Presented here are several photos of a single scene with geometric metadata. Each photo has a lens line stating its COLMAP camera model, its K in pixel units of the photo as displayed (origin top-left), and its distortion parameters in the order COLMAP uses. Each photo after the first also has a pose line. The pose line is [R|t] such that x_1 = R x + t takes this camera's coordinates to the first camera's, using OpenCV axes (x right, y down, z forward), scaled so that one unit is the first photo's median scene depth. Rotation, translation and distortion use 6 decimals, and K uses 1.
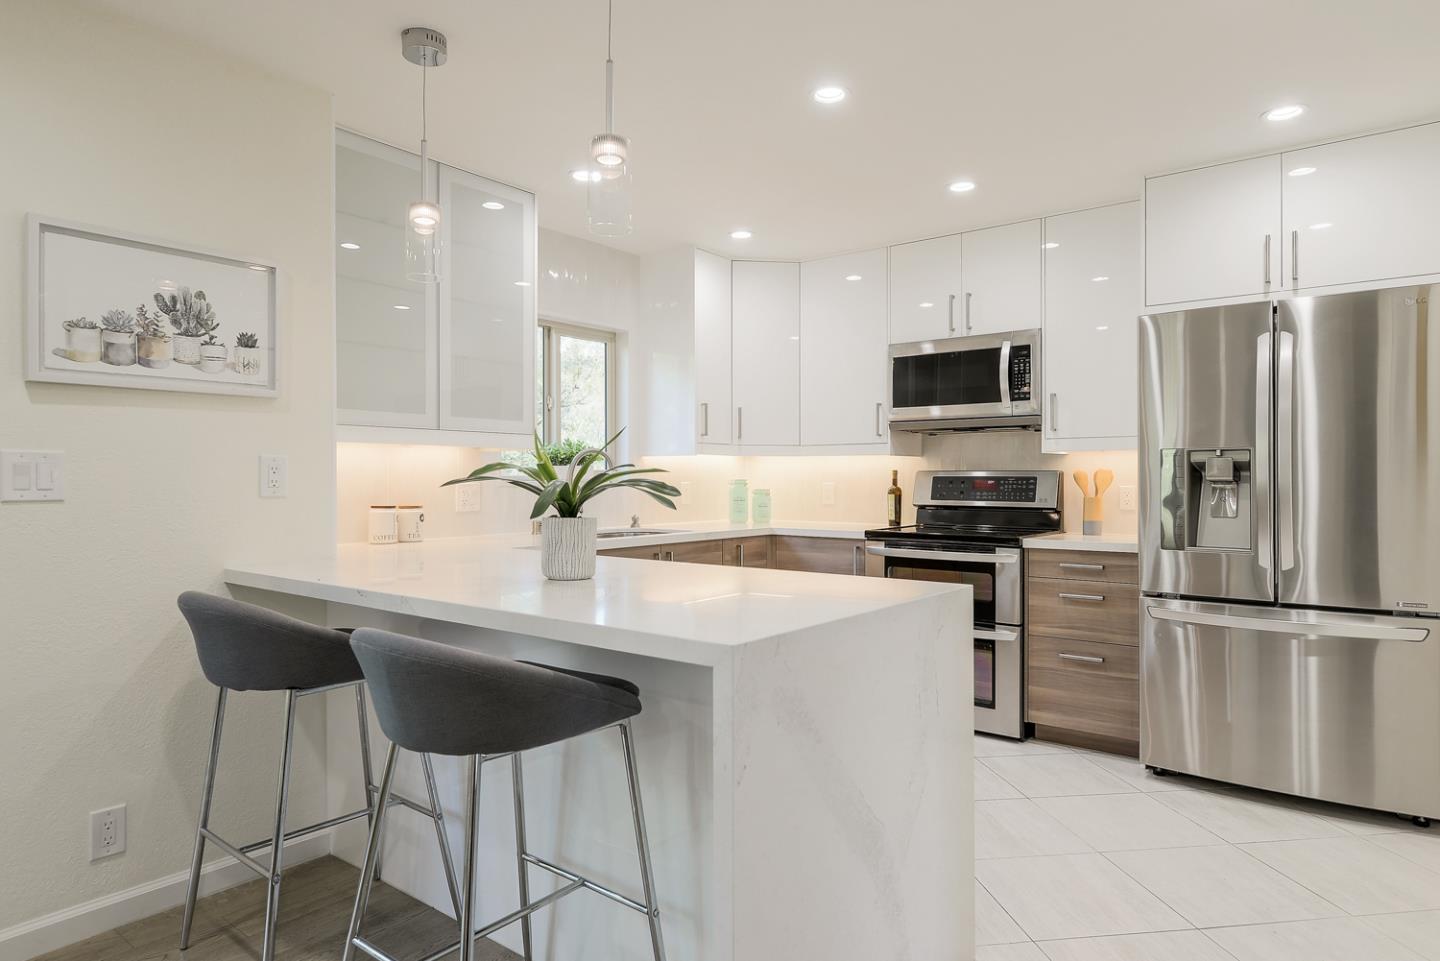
lens RADIAL K [[850.3, 0, 726.1], [0, 850.3, 483.6], [0, 0, 1]] dist [-0.005052, -0.001719]
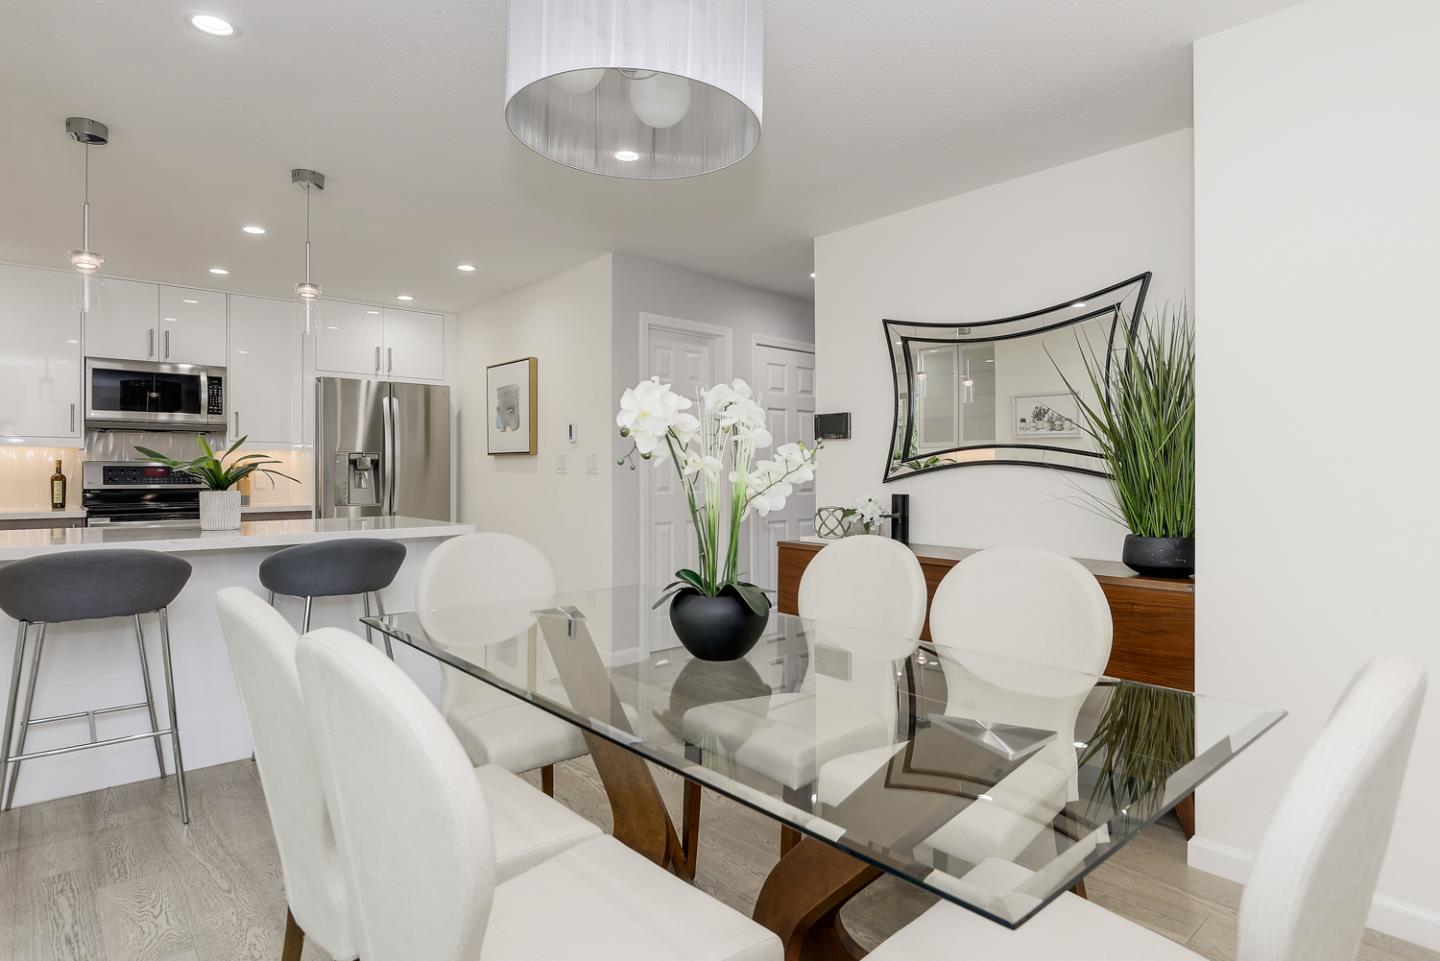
lens RADIAL K [[781.8, 0, 720.0], [0, 781.8, 480.5], [0, 0, 1]] dist [-0.006304, -0.000870]
pose [[0.177027, -0.011158, 0.984143, -0.874484], [0.006218, 0.999928, 0.010218, 0.008696], [-0.984186, 0.004311, 0.177084, -0.100311]]
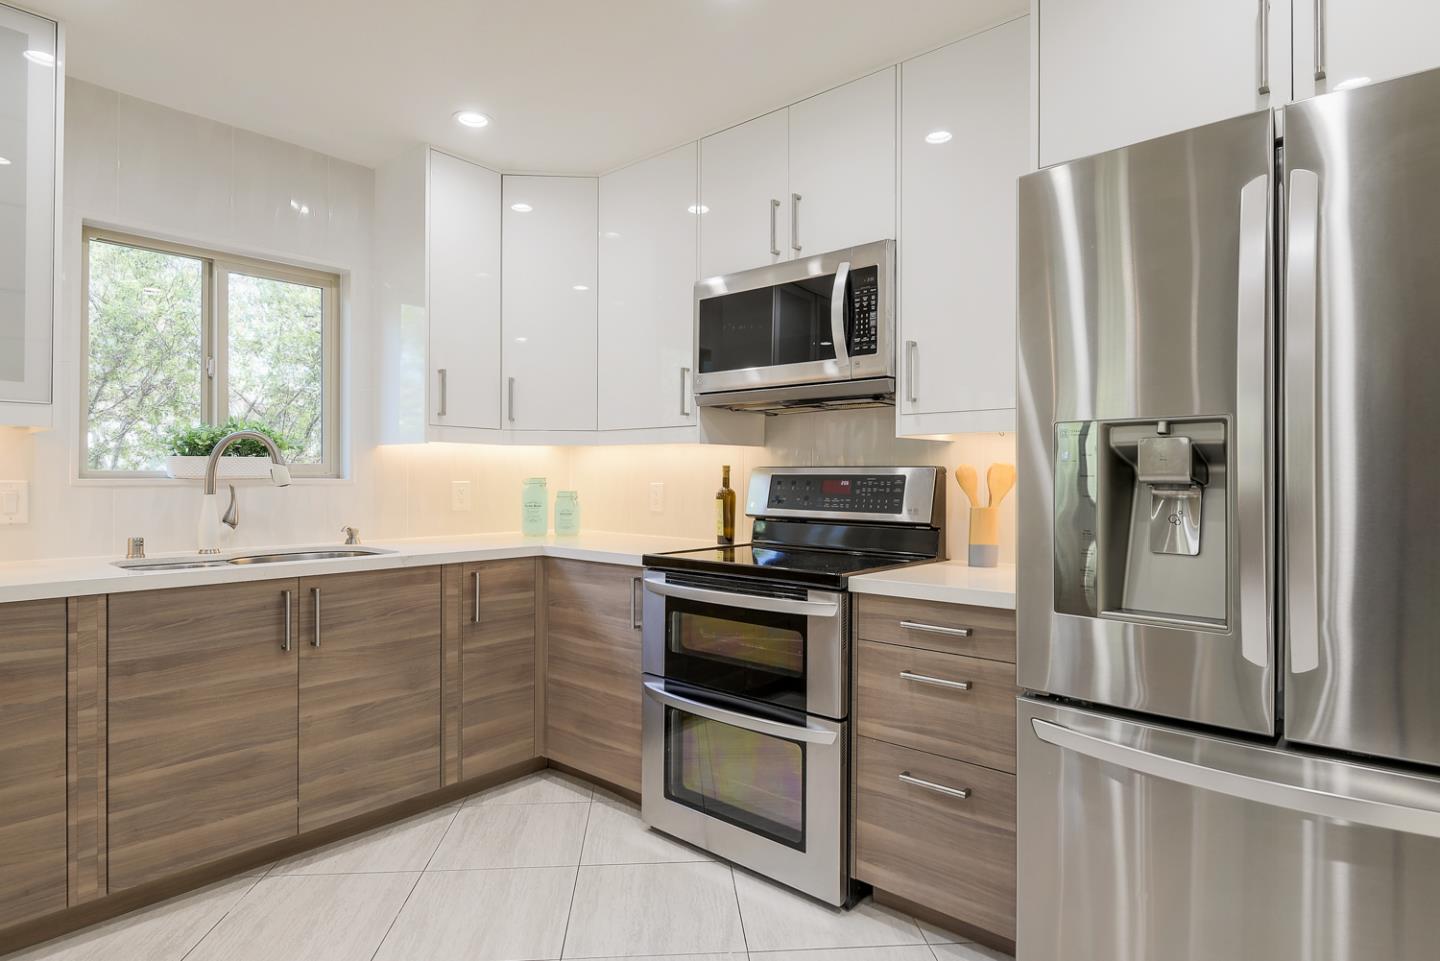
lens RADIAL K [[781.8, 0, 720.0], [0, 781.8, 480.5], [0, 0, 1]] dist [-0.006304, -0.000870]
pose [[0.998960, 0.004676, -0.045351, 0.283508], [-0.004797, 0.999985, -0.002567, -0.002045], [0.045338, 0.002782, 0.998968, 0.439630]]
